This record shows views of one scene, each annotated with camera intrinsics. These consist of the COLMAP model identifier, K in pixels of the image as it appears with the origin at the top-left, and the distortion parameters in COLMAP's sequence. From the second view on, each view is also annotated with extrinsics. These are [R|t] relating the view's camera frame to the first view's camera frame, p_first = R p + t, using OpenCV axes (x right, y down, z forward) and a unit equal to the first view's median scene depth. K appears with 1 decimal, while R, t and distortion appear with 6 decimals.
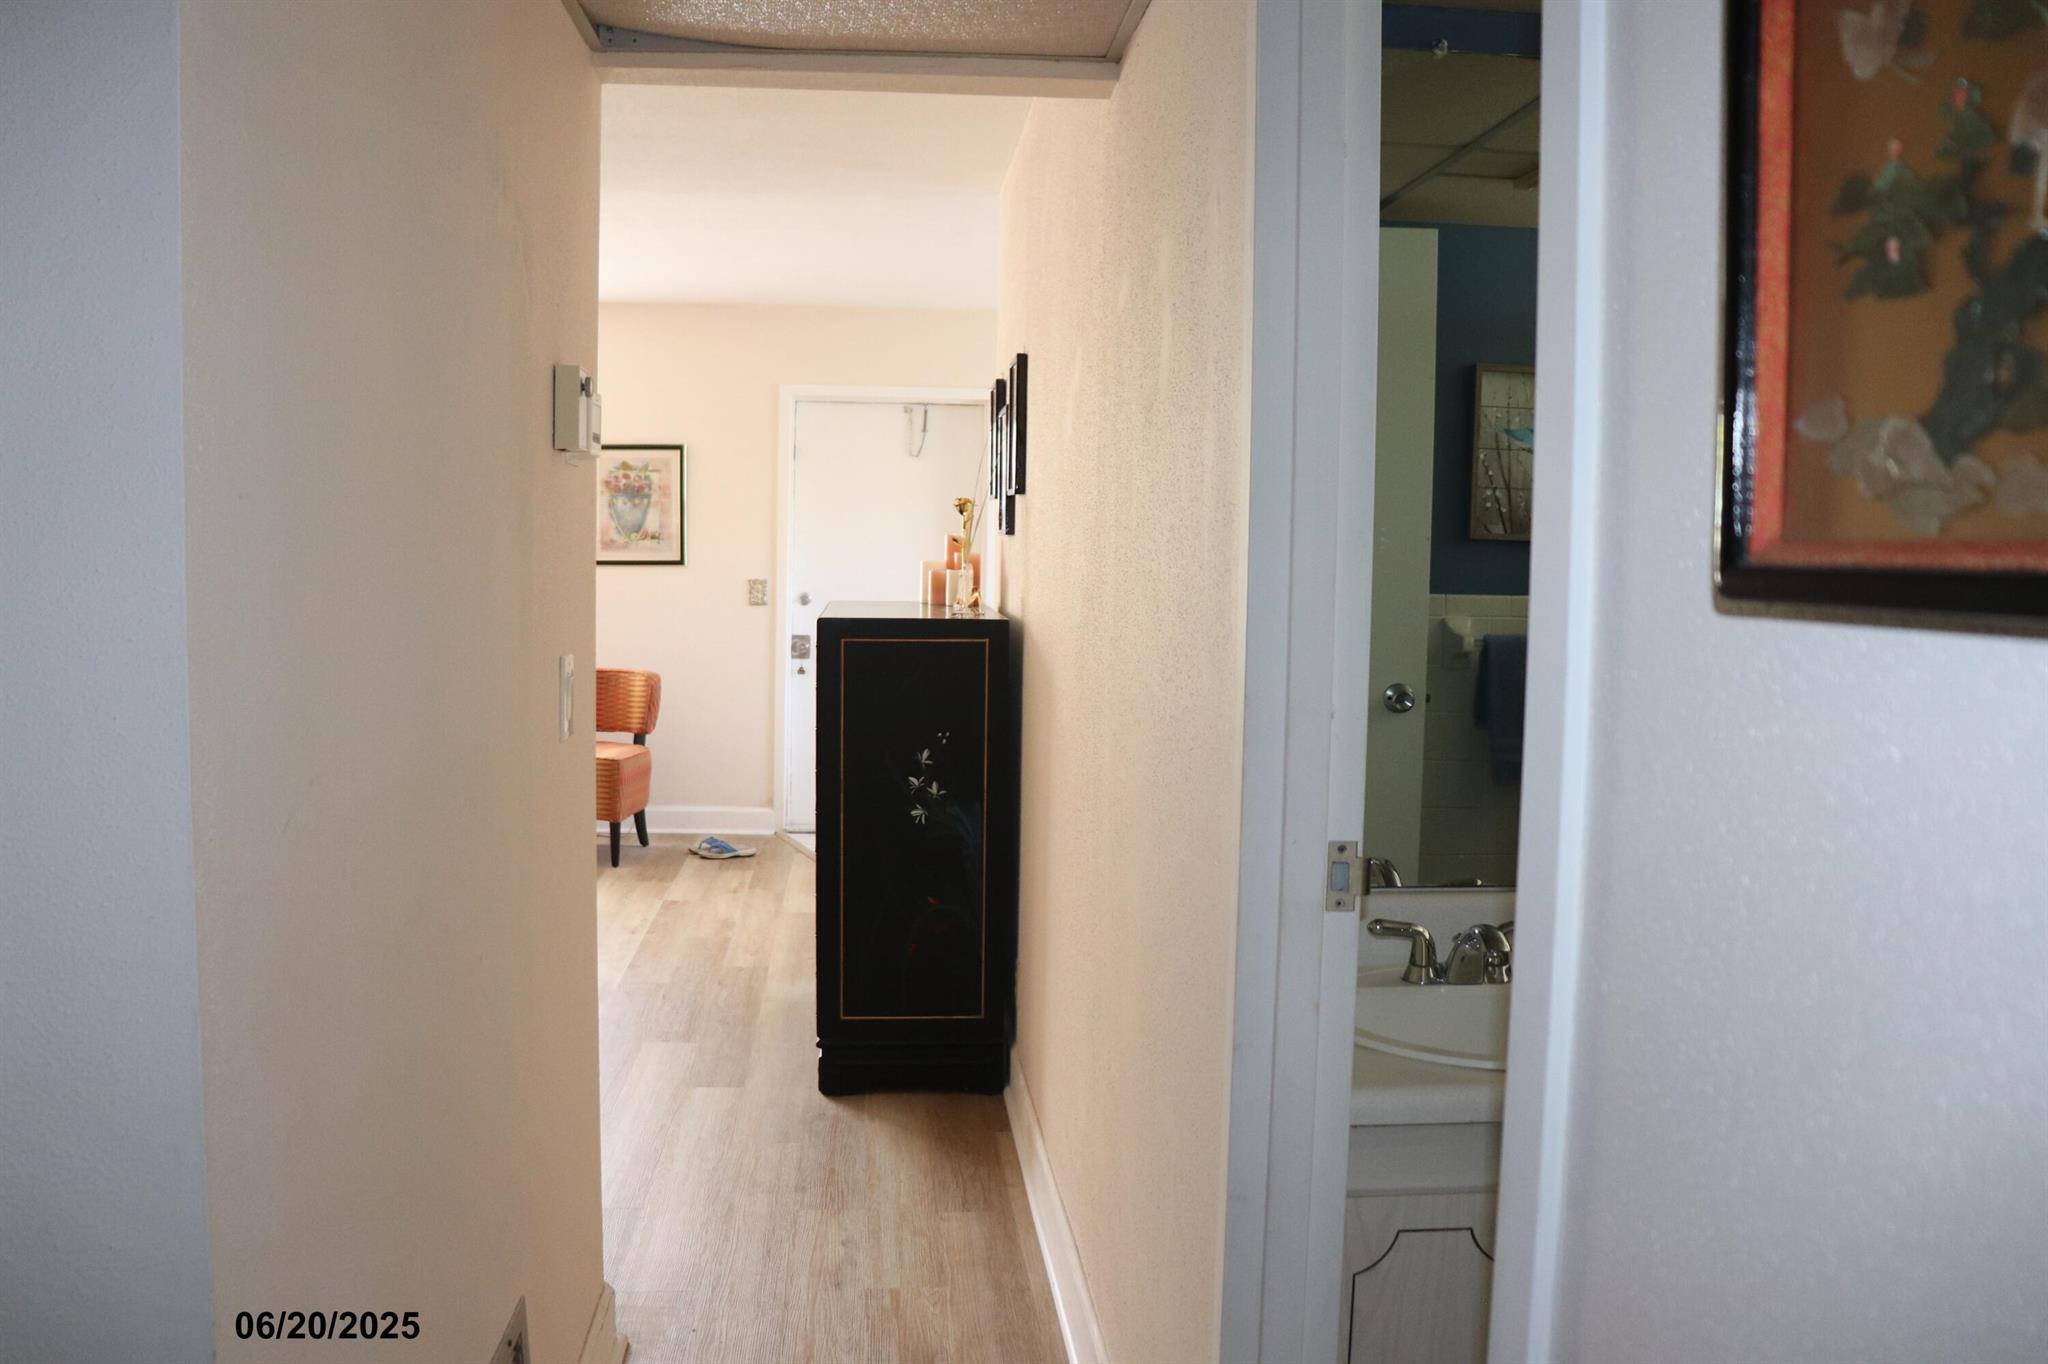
lens RADIAL K [[1701.2, 0, 1020.4], [0, 1701.2, 680.9], [0, 0, 1]] dist [-0.173208, 0.162938]
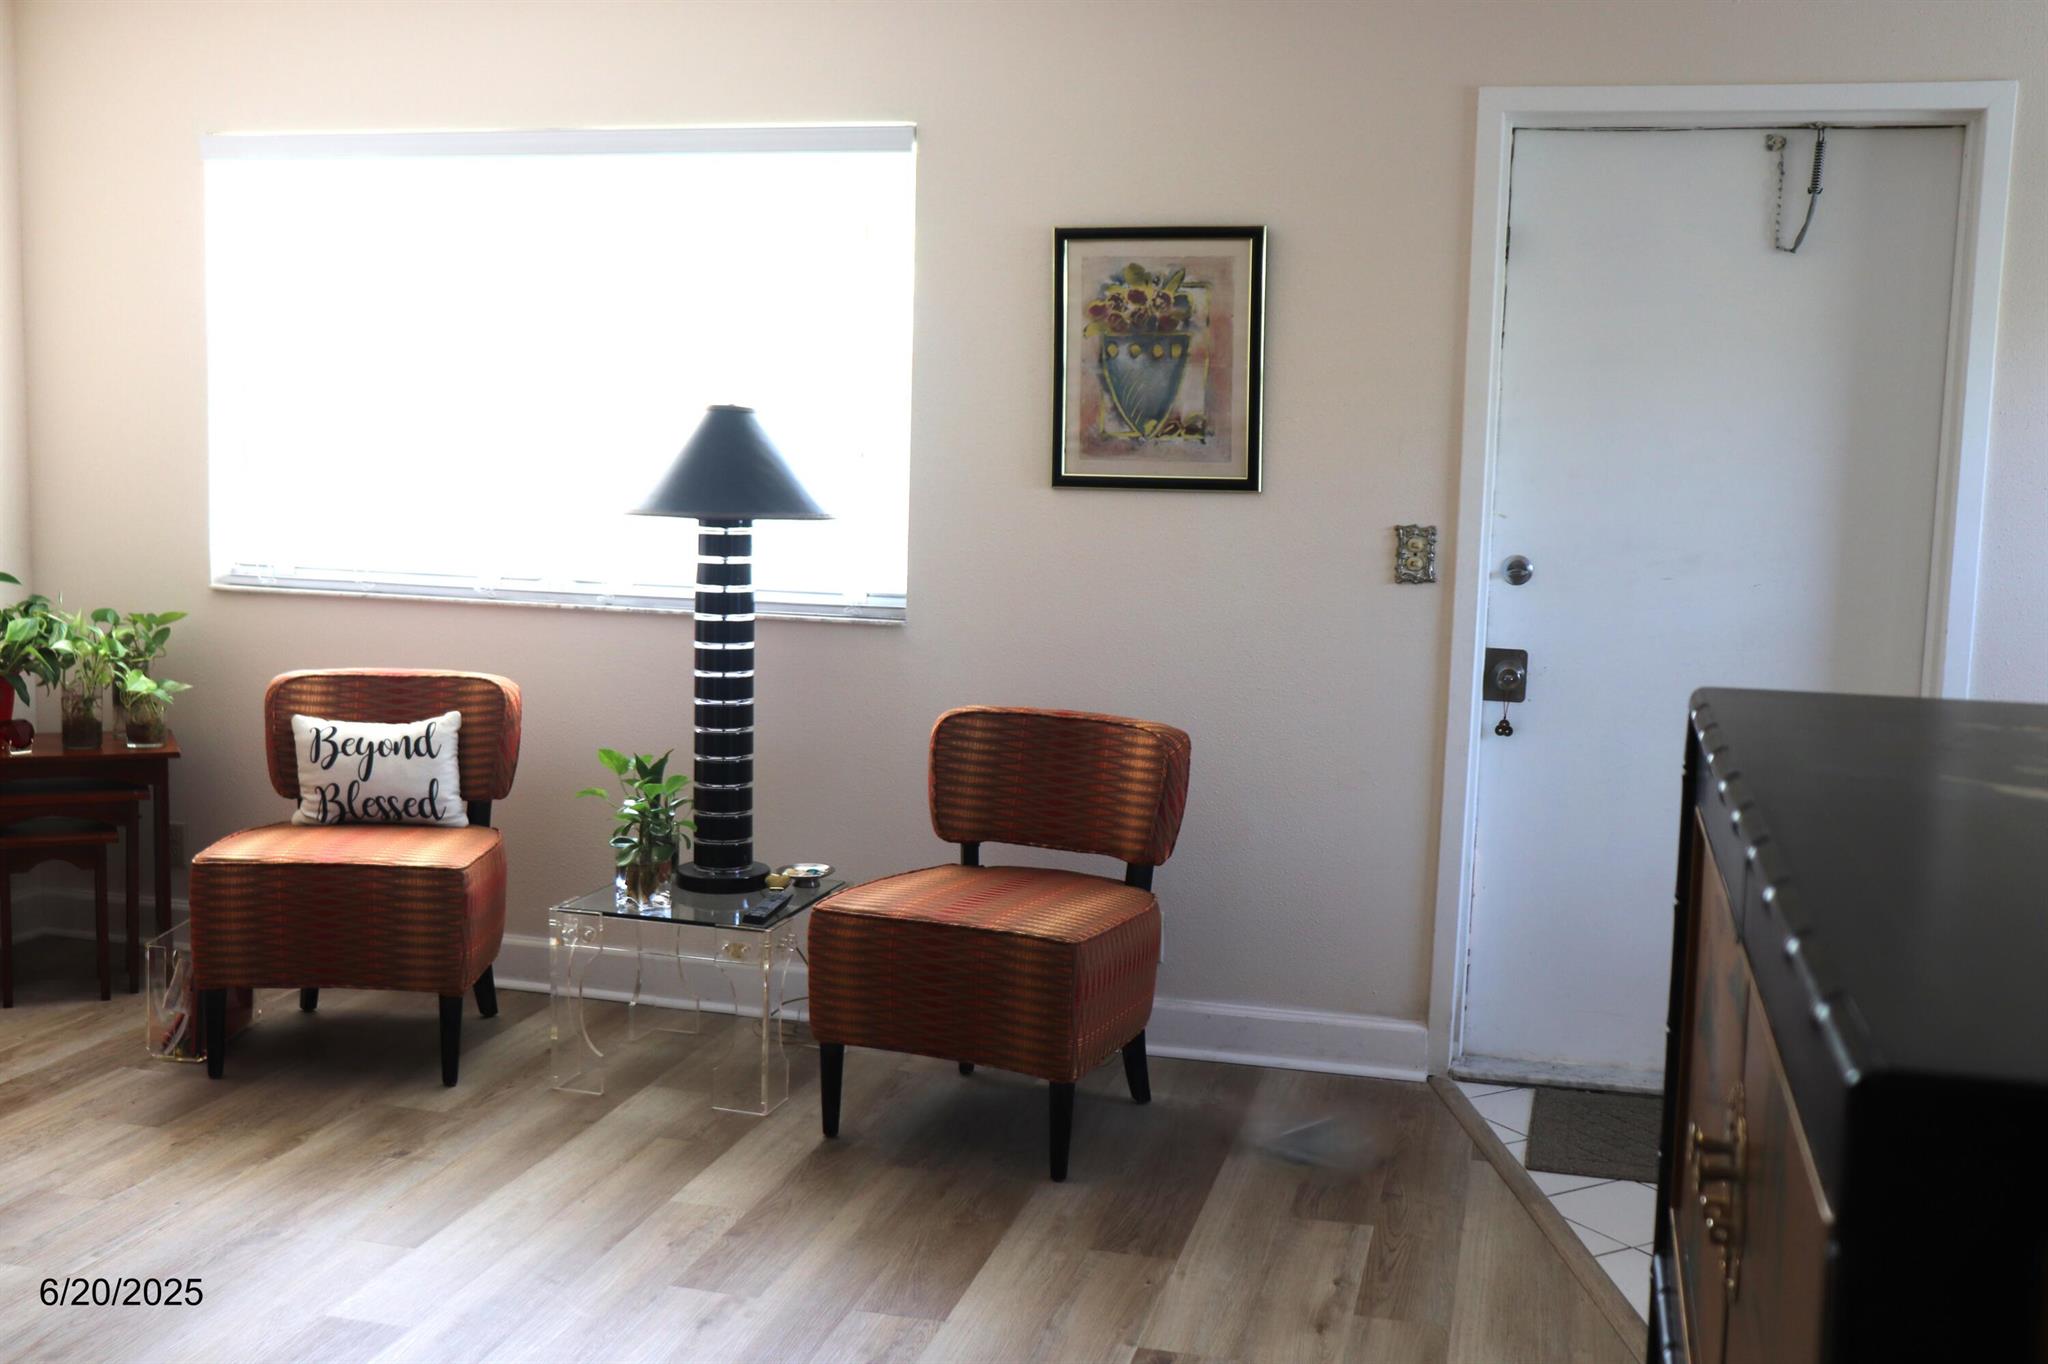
lens RADIAL K [[2123.7, 0, 1025.1], [0, 2123.7, 685.6], [0, 0, 1]] dist [-0.033207, 0.000000]
pose [[0.943384, 0.048385, -0.328155, -0.065922], [-0.033093, 0.998097, 0.052028, -0.043783], [0.330048, -0.038222, 0.943190, 0.431701]]
